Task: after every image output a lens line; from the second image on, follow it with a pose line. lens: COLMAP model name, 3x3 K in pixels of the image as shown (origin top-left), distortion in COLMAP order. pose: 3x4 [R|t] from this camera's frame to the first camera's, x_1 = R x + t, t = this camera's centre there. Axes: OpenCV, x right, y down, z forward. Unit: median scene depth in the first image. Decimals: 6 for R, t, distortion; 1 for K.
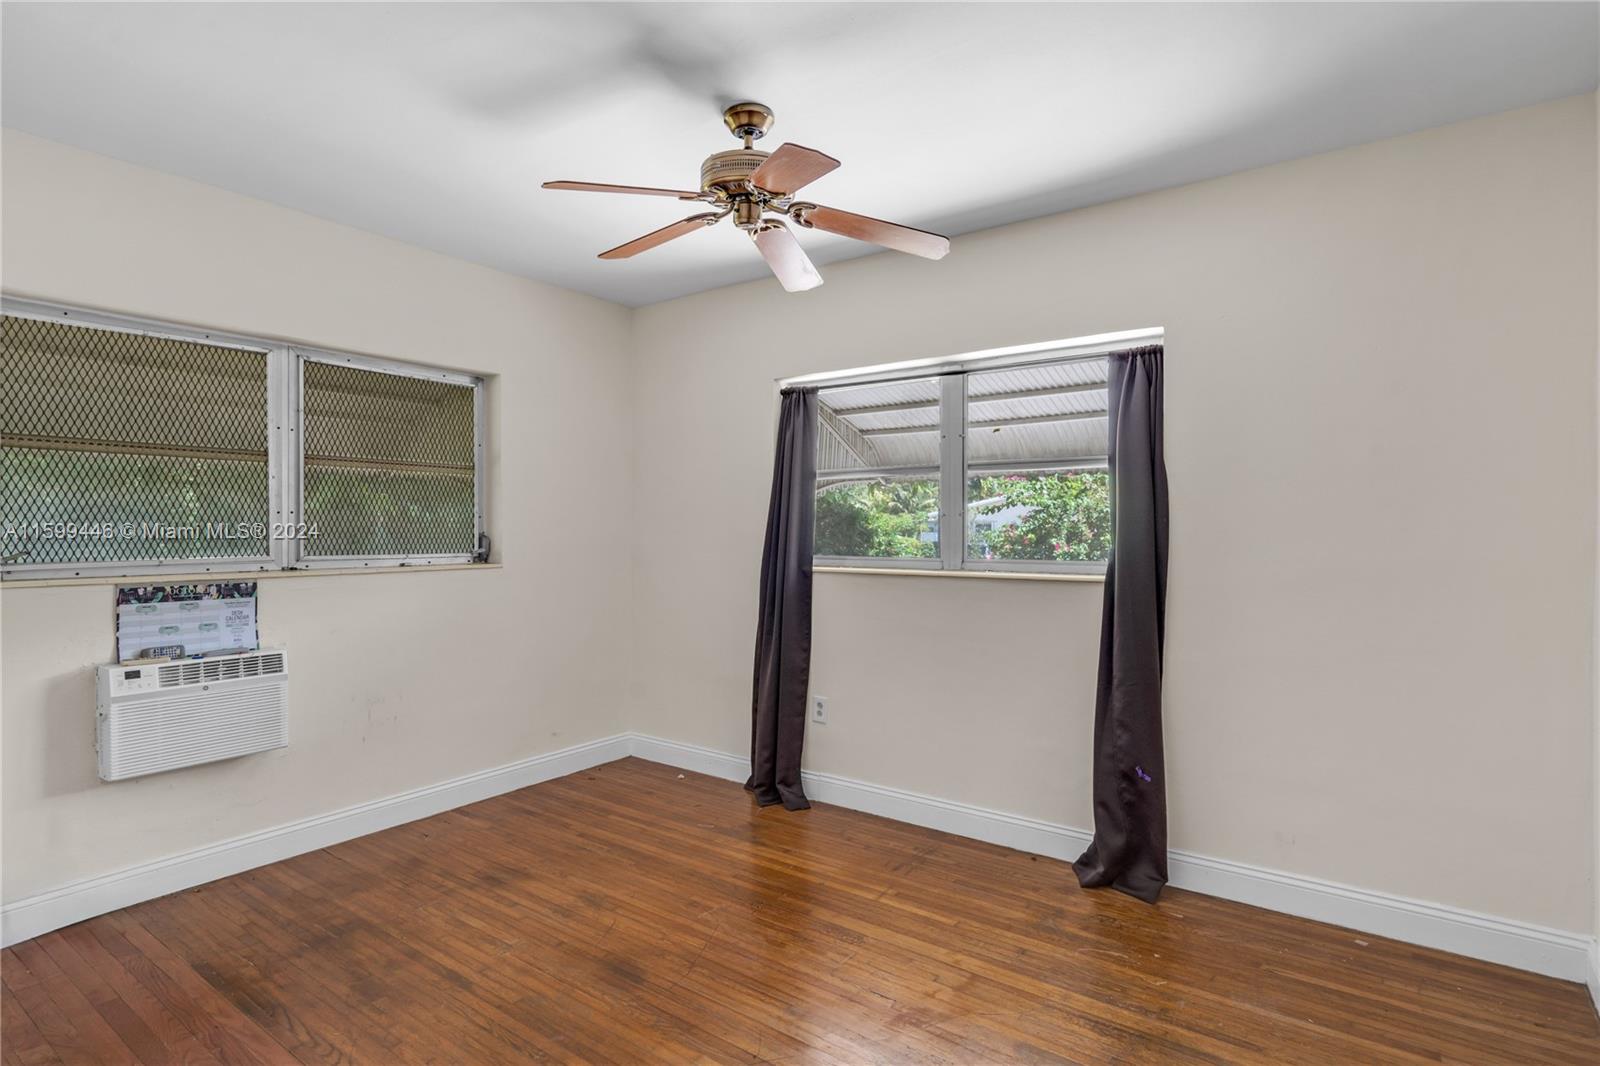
lens RADIAL K [[817.4, 0, 800.0], [0, 817.4, 533.0], [0, 0, 1]] dist [-0.001090, -0.000169]
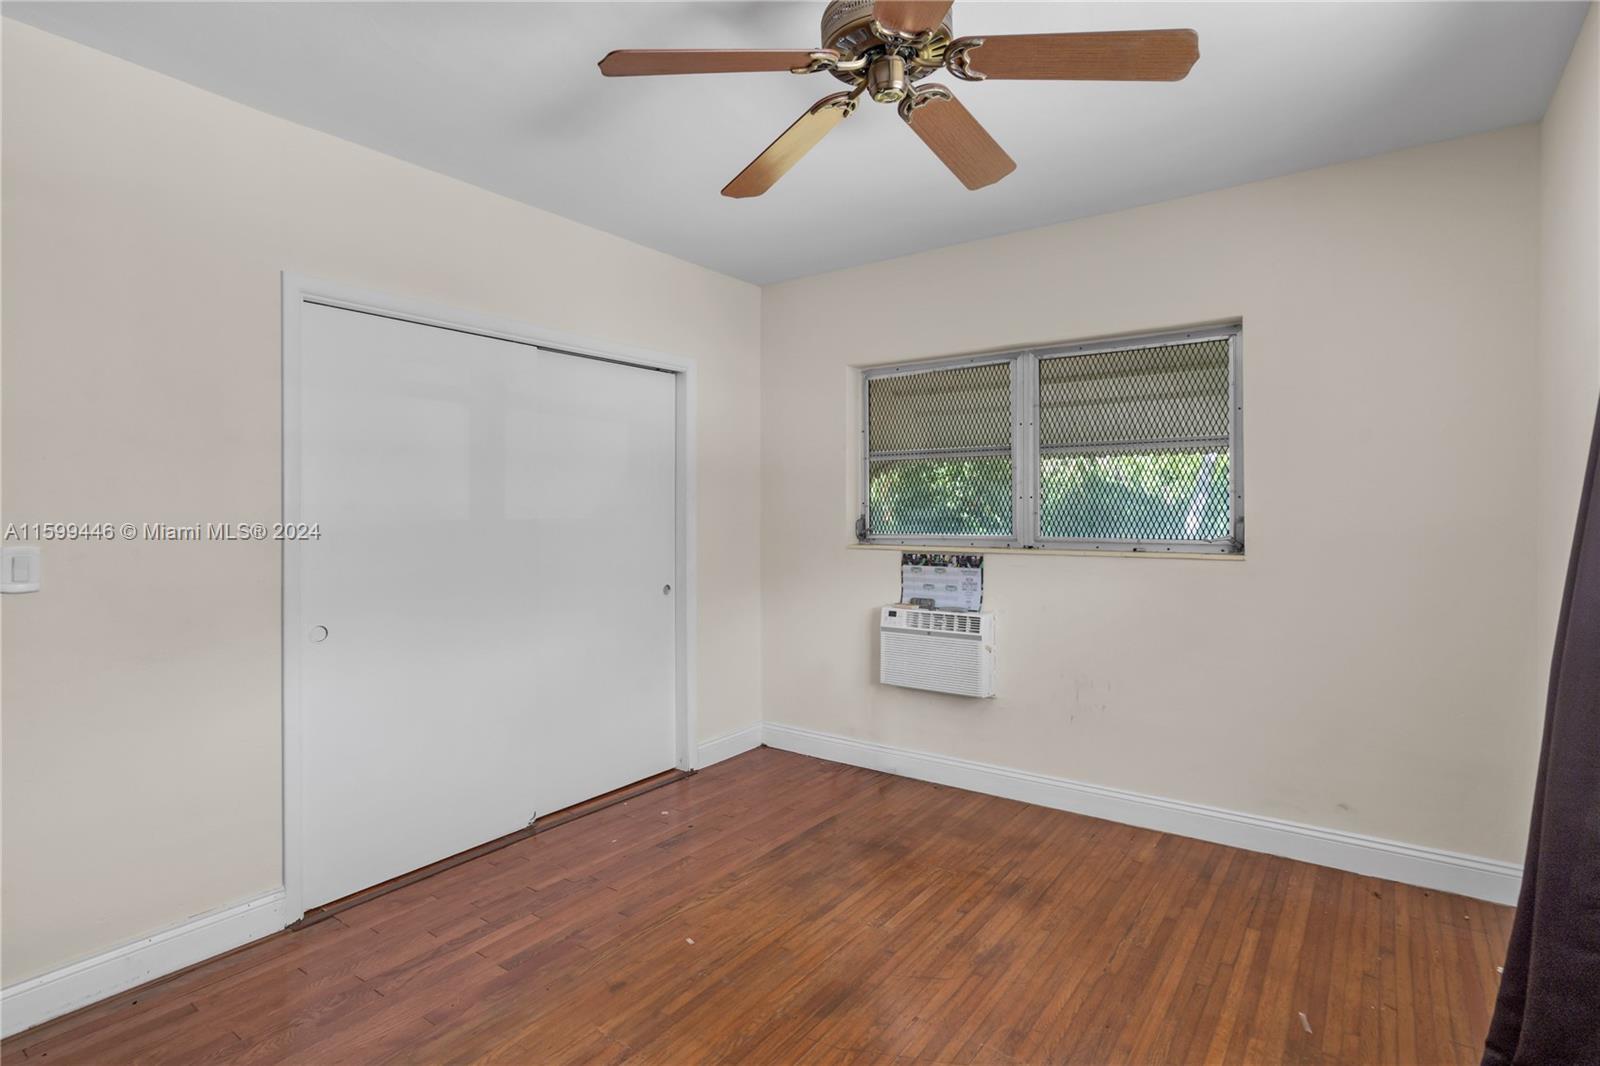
lens RADIAL K [[799.7, 0, 805.1], [0, 799.7, 512.5], [0, 0, 1]] dist [0.008844, 0.000426]
pose [[0.009660, 0.001006, -0.999953, 0.537120], [-0.002025, 0.999997, 0.000986, -0.005172], [0.999951, 0.002016, 0.009662, 0.757609]]
